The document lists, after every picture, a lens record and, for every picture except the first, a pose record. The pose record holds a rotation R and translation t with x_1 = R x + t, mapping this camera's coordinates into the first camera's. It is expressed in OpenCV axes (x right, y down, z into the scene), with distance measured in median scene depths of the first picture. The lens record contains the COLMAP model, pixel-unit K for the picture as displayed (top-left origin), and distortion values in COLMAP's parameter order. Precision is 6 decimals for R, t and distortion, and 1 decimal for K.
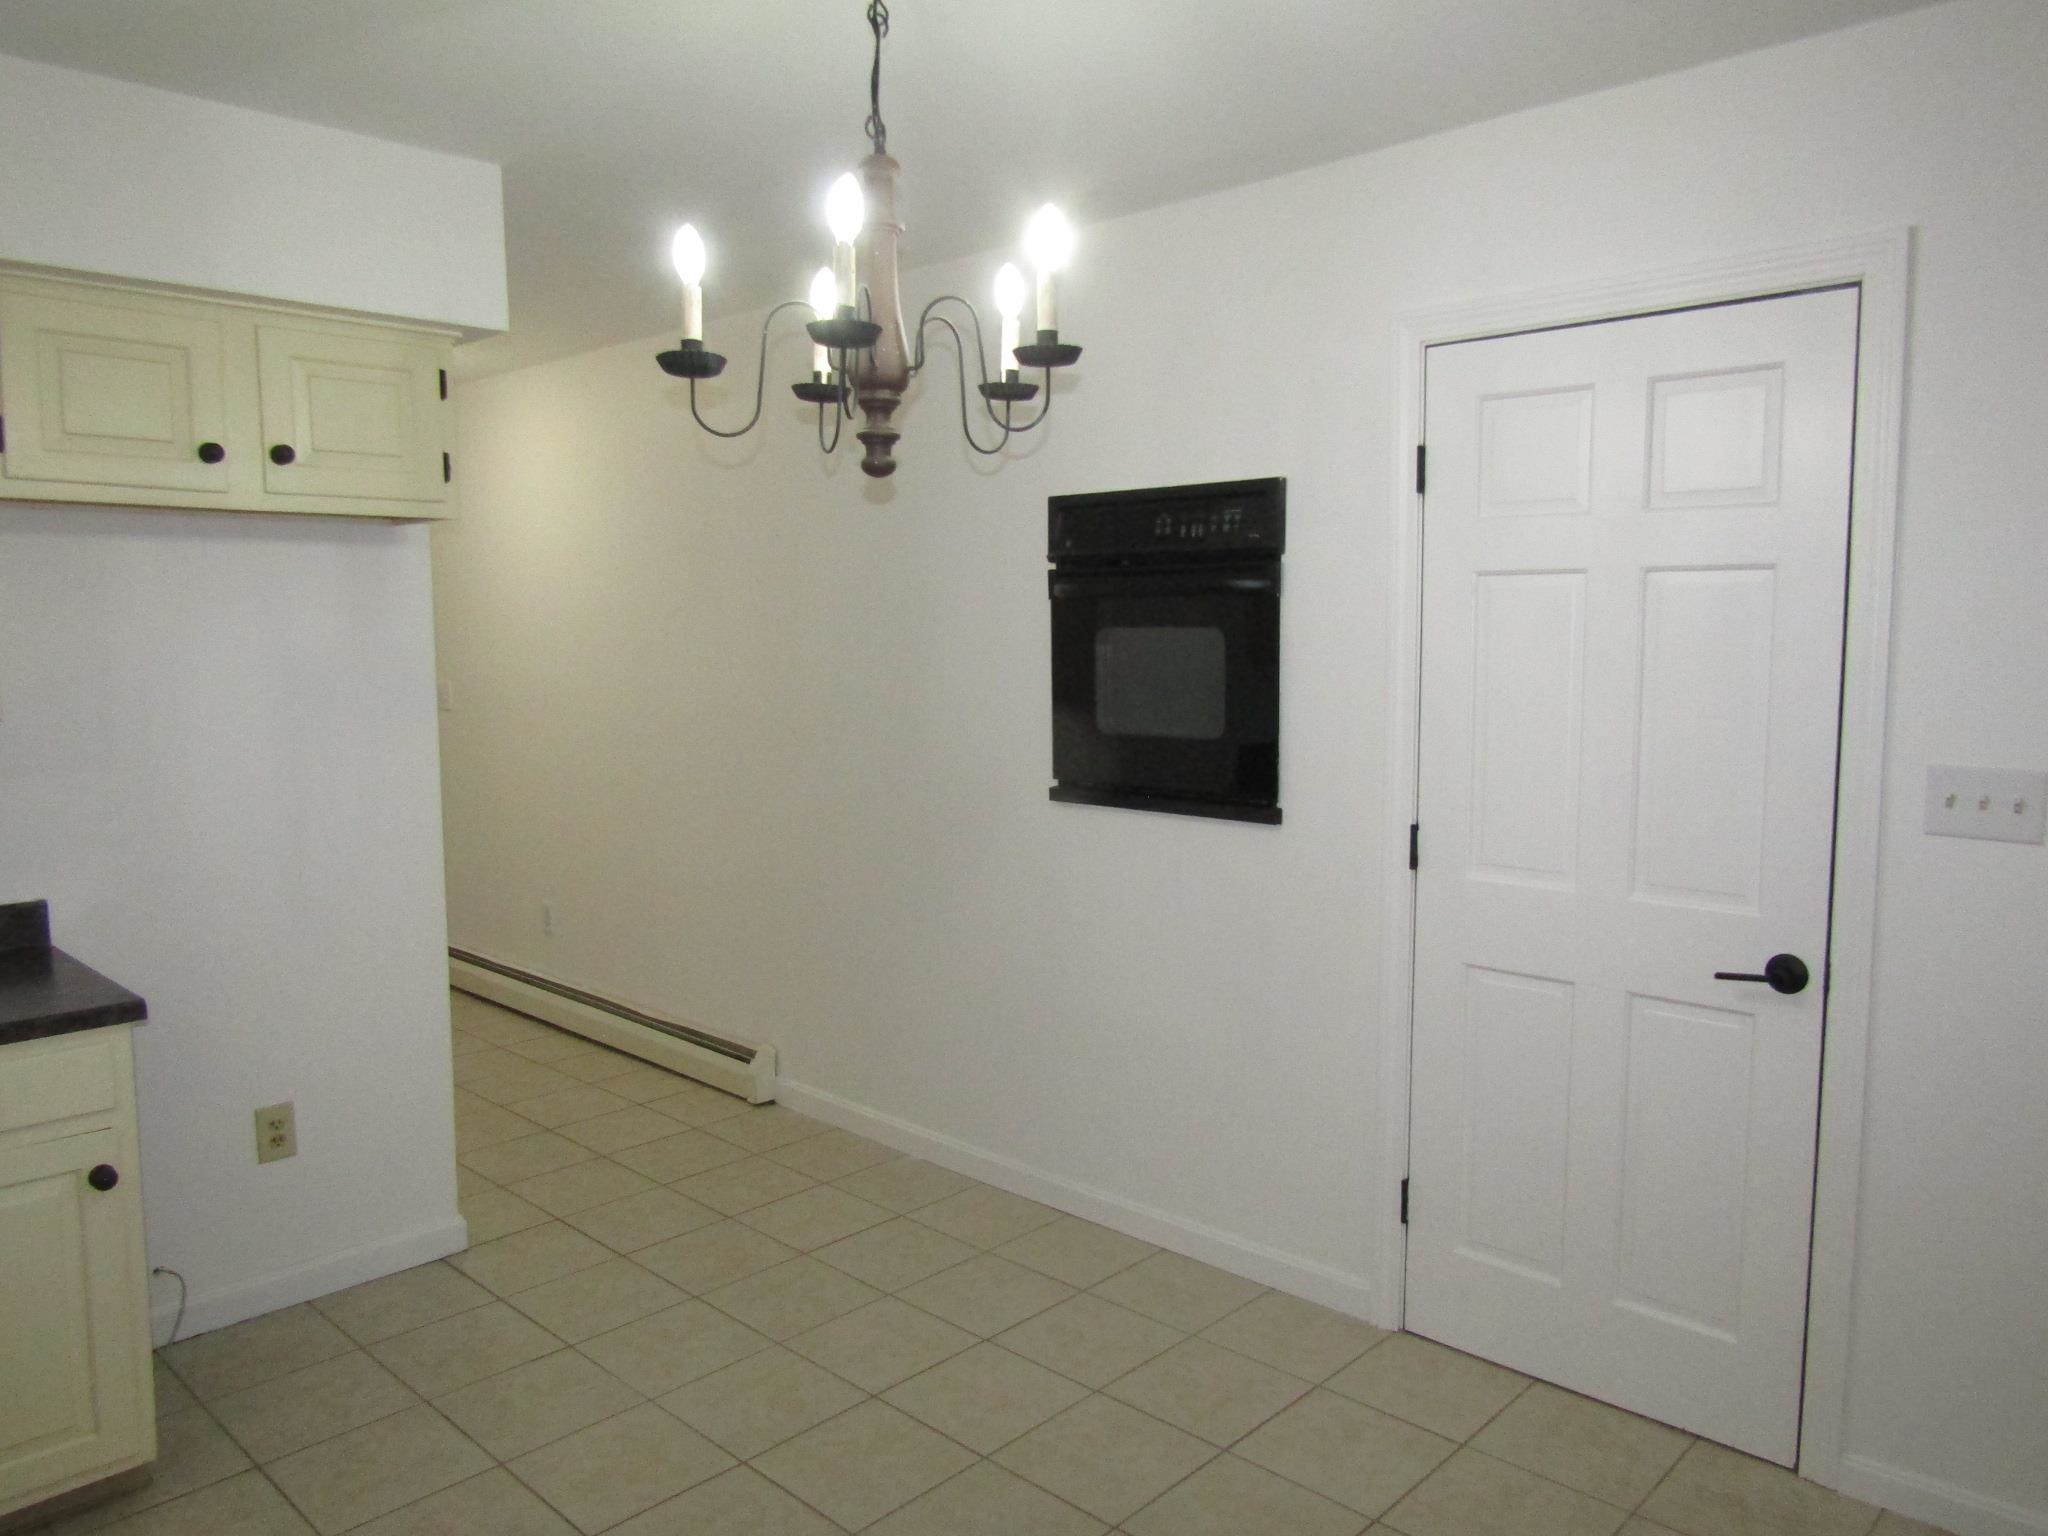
lens RADIAL K [[1454.5, 0, 1034.0], [0, 1454.5, 774.6], [0, 0, 1]] dist [-0.011109, 0.002294]
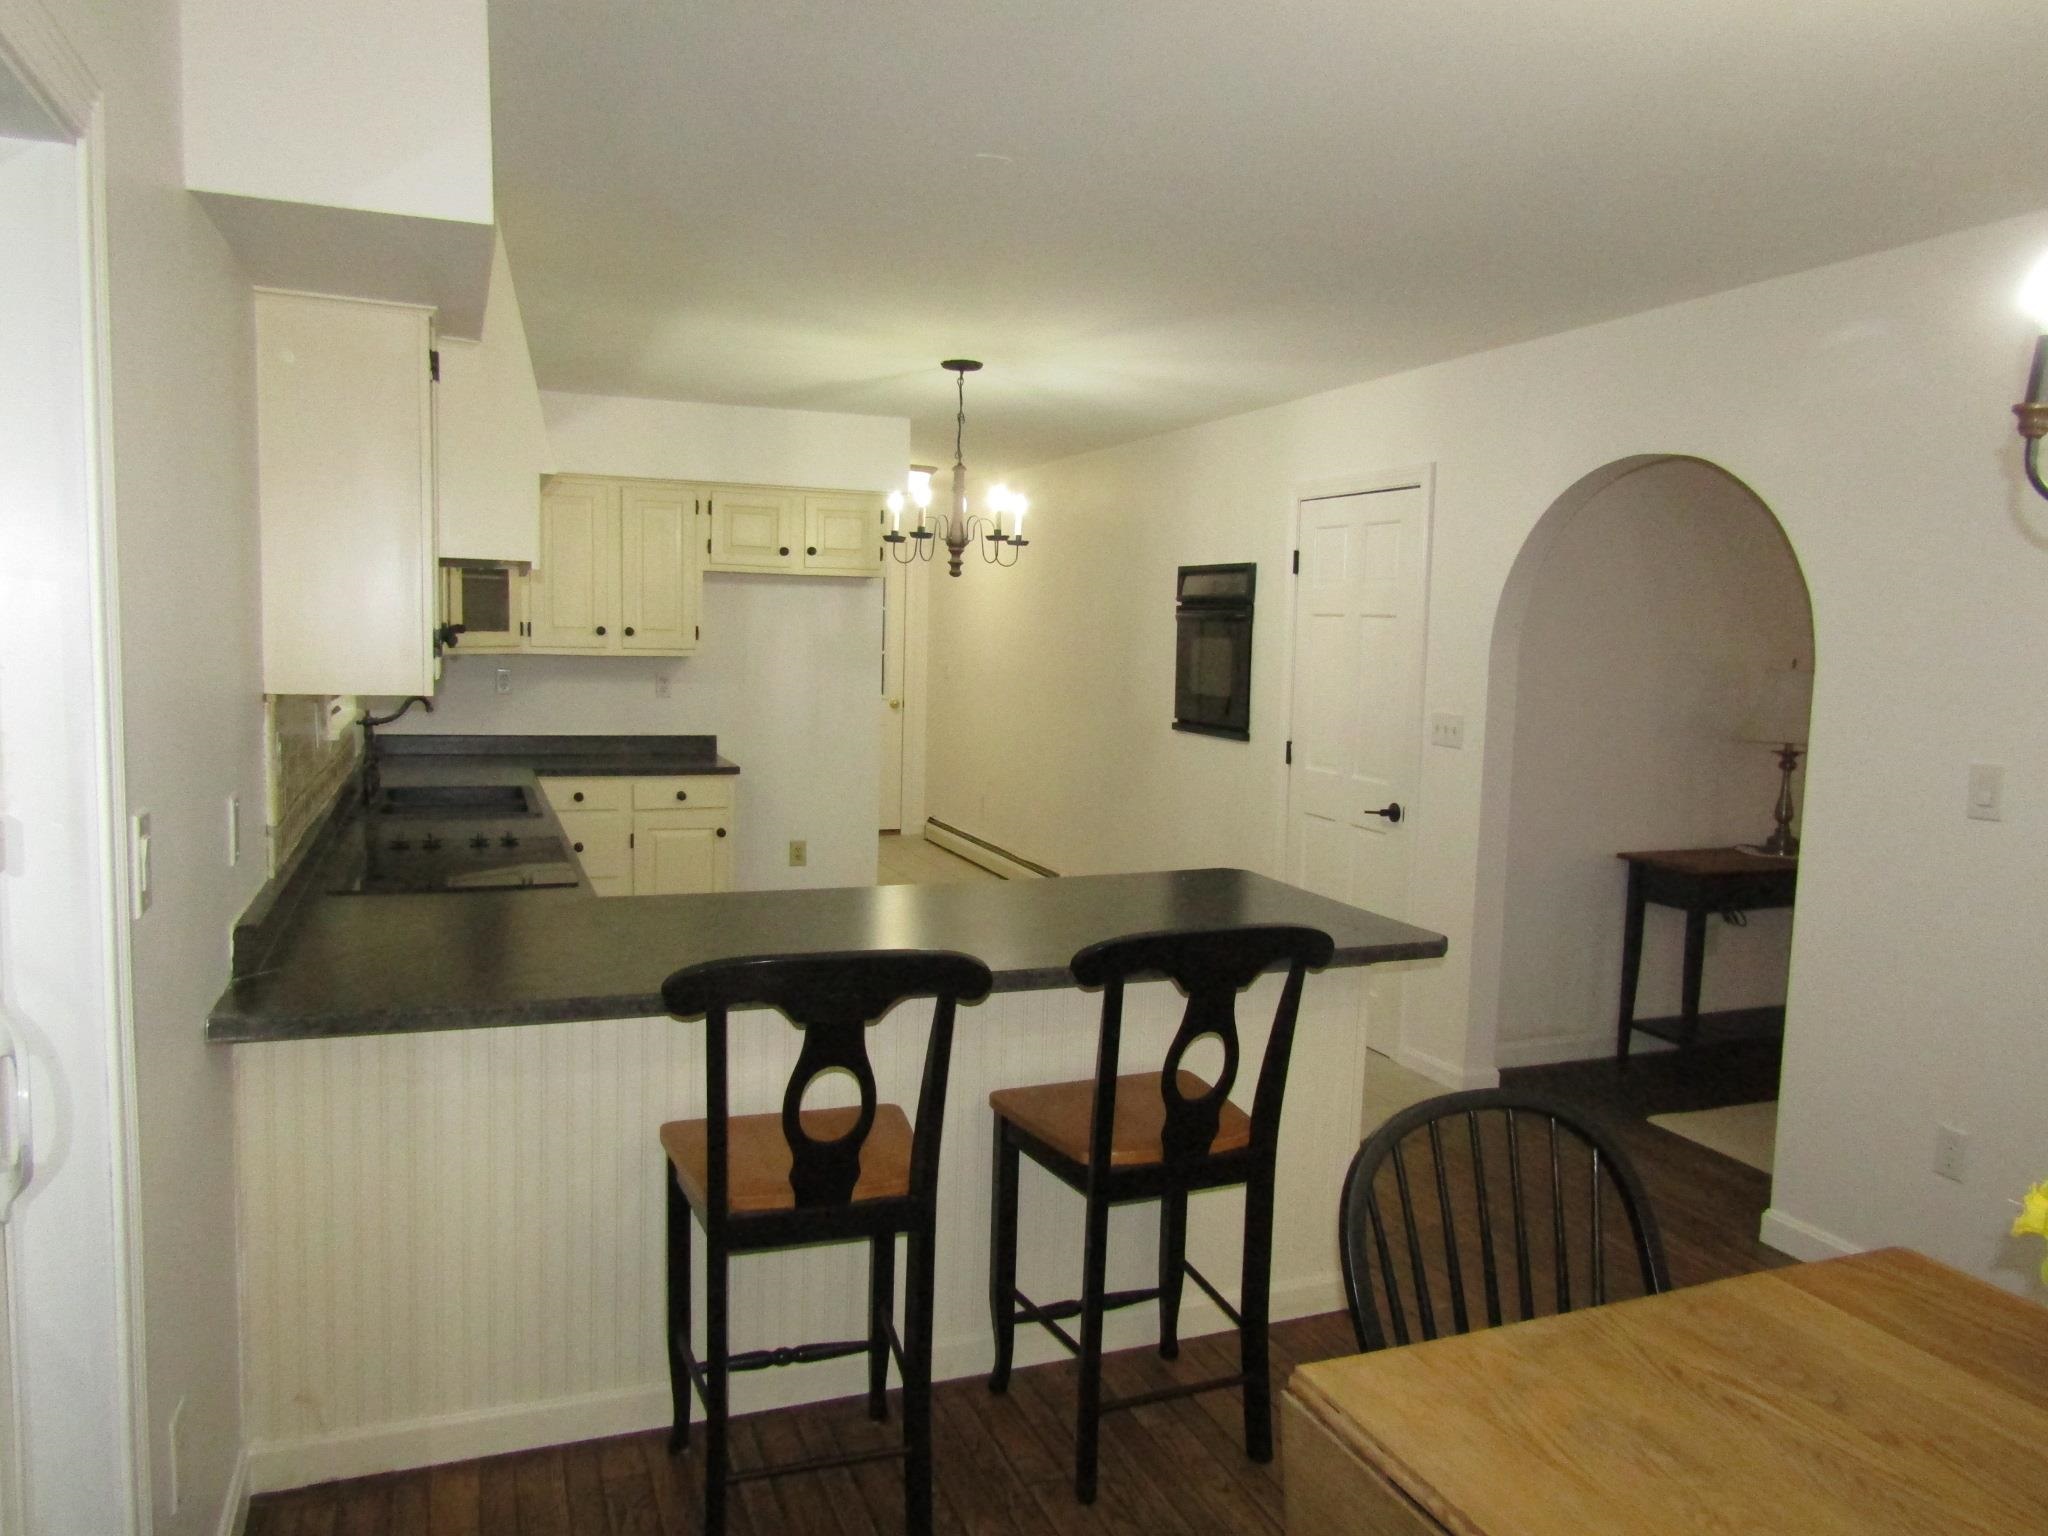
lens RADIAL K [[1454.5, 0, 1020.5], [0, 1454.5, 770.9], [0, 0, 1]] dist [-0.011109, 0.002294]
pose [[0.901929, 0.071289, -0.425959, 0.796483], [-0.075185, 0.997140, 0.007684, 0.089289], [0.425289, 0.025095, 0.904710, -0.957200]]
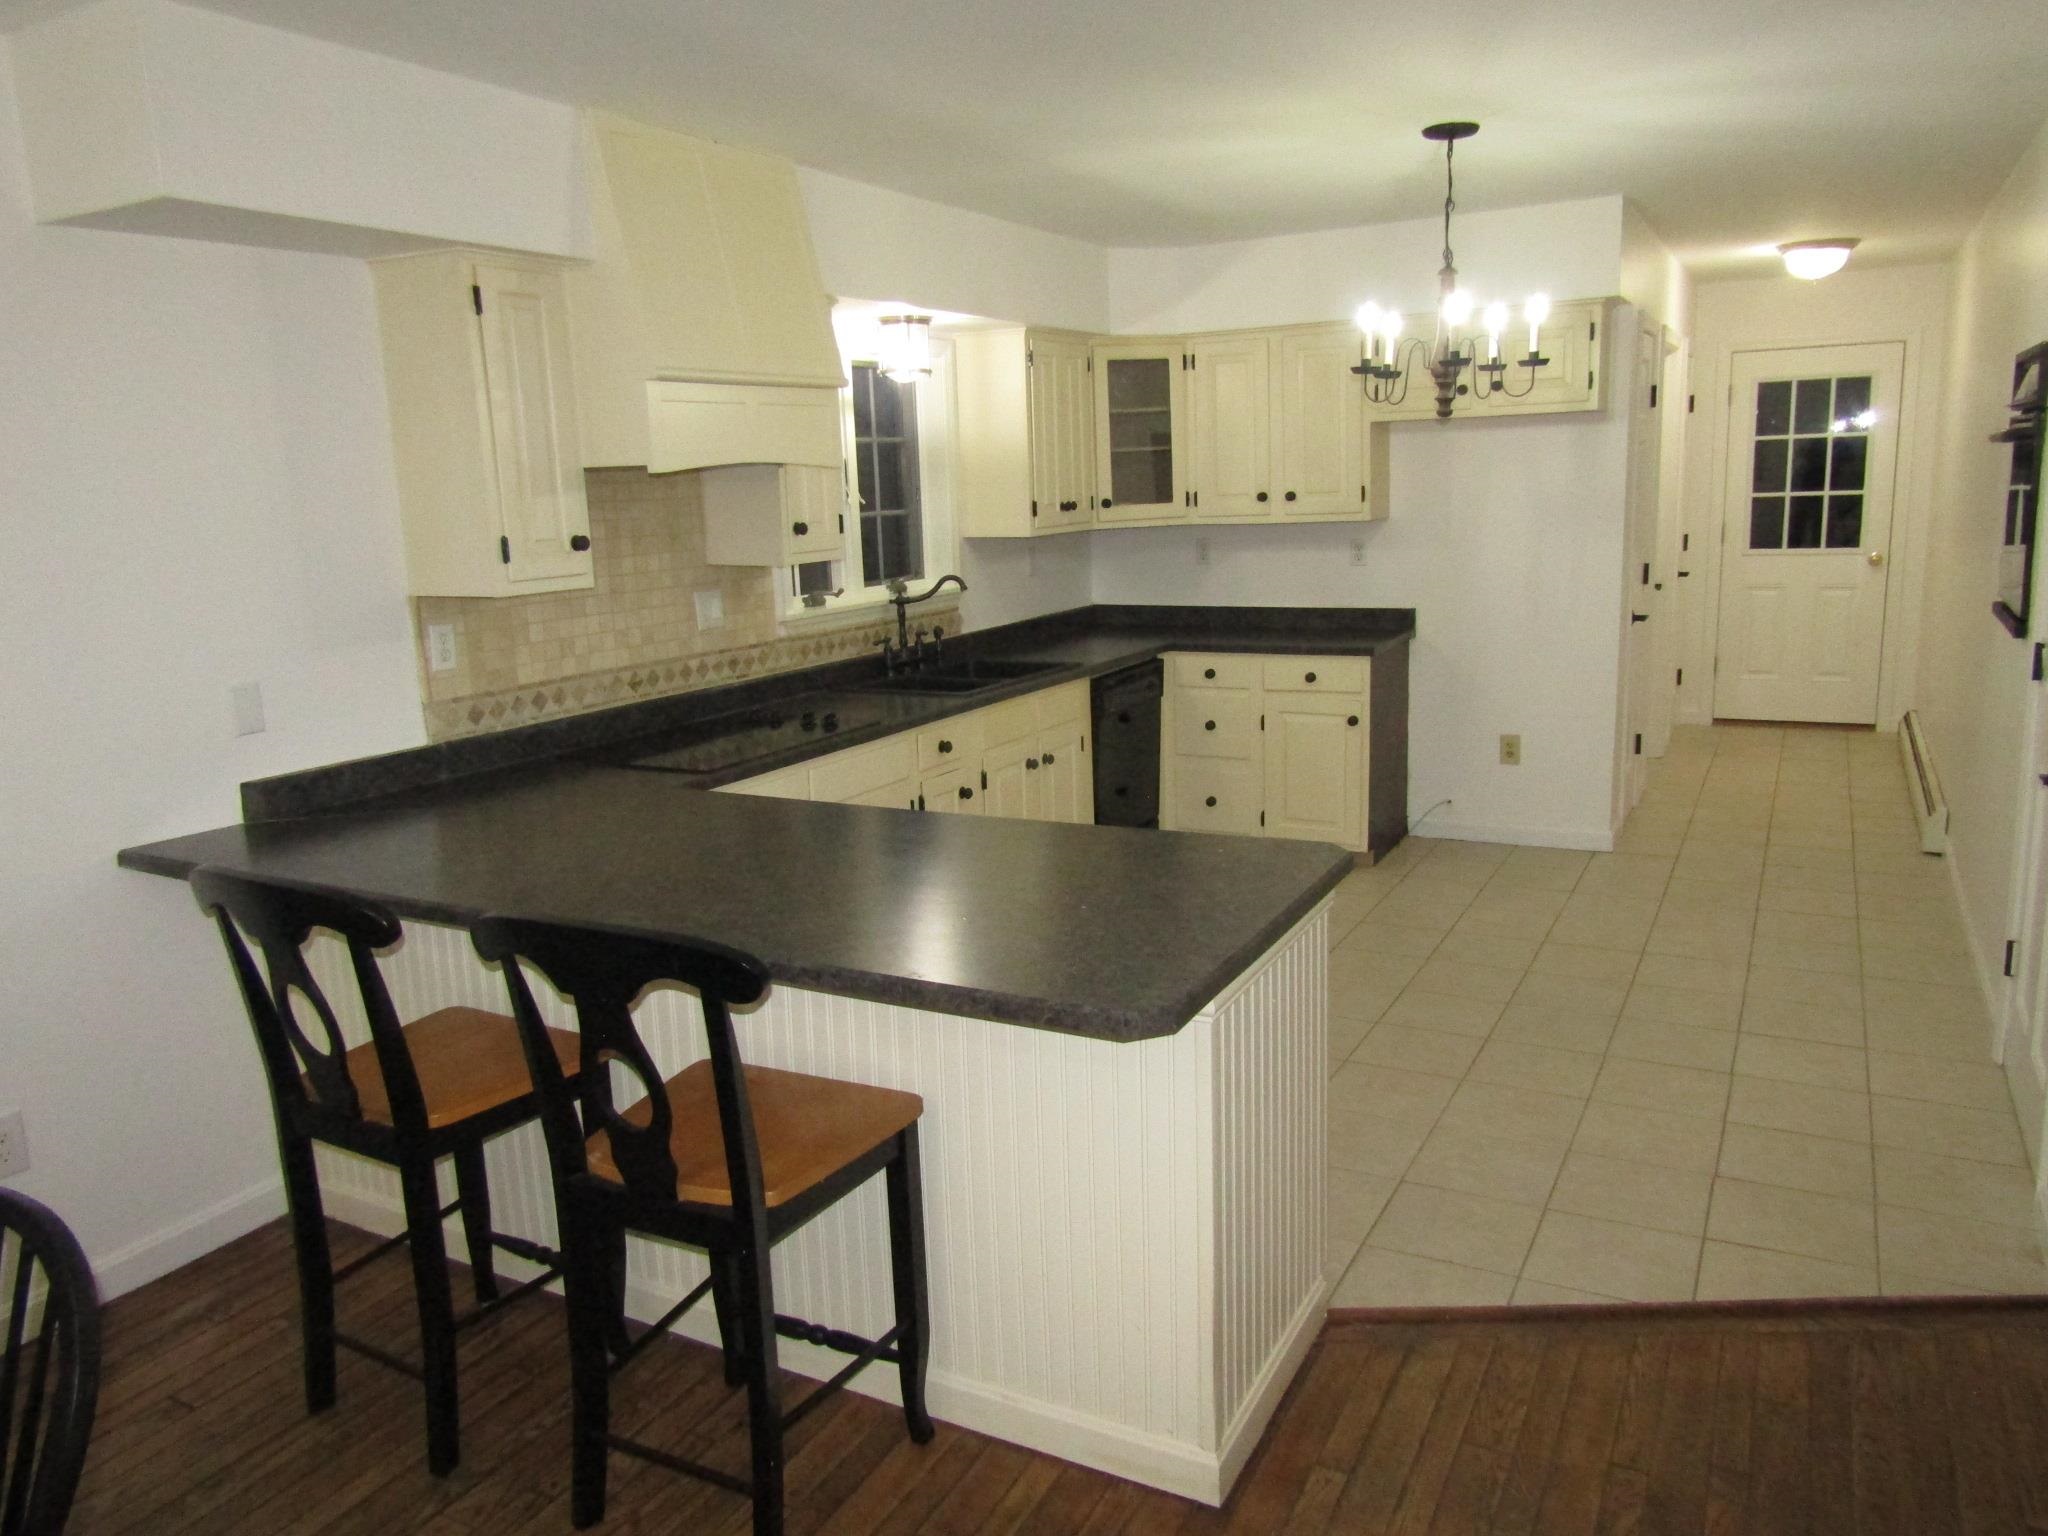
lens RADIAL K [[1454.5, 0, 1029.0], [0, 1454.5, 769.6], [0, 0, 1]] dist [-0.011109, 0.002294]
pose [[0.257227, 0.186844, -0.948116, 1.224124], [-0.061969, 0.982300, 0.176768, -0.021759], [0.964362, 0.013284, 0.264252, -0.102498]]
